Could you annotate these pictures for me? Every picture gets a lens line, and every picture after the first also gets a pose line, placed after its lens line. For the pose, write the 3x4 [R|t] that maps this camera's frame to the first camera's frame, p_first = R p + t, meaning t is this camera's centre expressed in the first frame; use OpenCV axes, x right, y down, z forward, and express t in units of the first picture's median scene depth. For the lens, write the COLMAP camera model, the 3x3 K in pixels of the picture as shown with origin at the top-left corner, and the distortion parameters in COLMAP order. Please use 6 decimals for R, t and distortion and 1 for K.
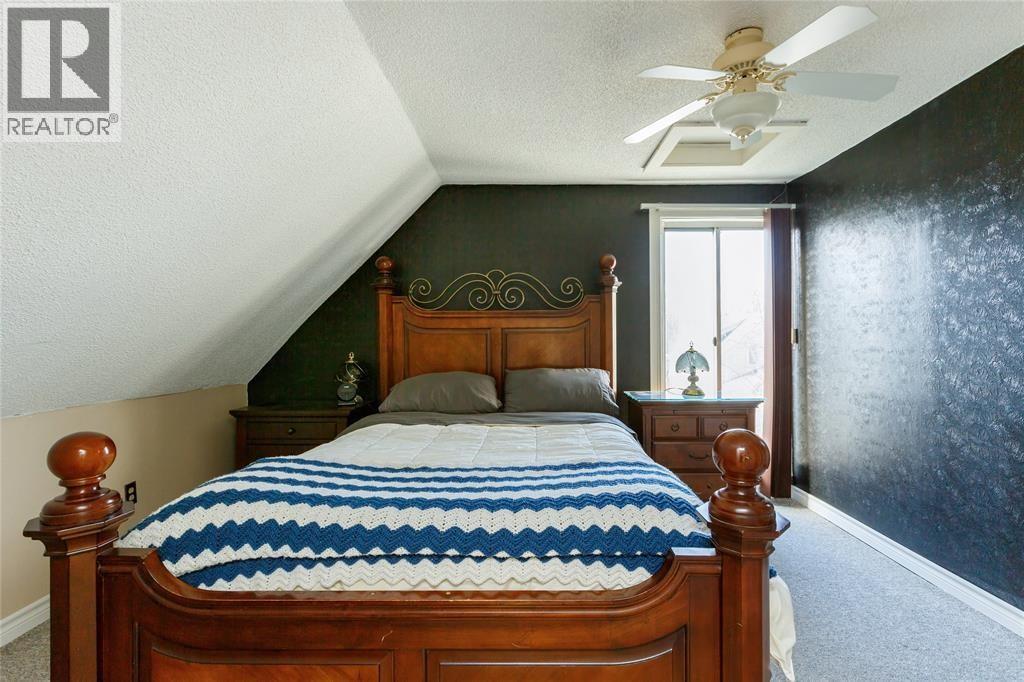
lens RADIAL K [[459.5, 0, 510.5], [0, 459.5, 338.1], [0, 0, 1]] dist [-0.000876, -0.000046]
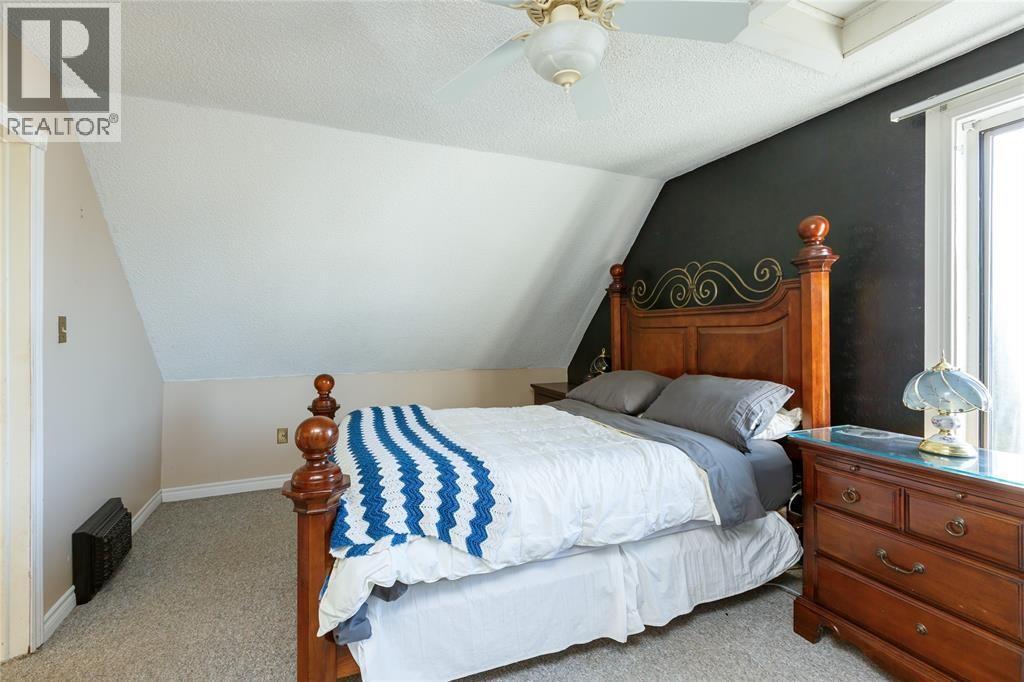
lens RADIAL K [[451.5, 0, 522.3], [0, 451.5, 335.8], [0, 0, 1]] dist [-0.001321, -0.000189]
pose [[0.411194, 0.009775, -0.911495, 0.640415], [0.001634, 0.999933, 0.011461, -0.014740], [0.911546, -0.006202, 0.411151, 0.332863]]
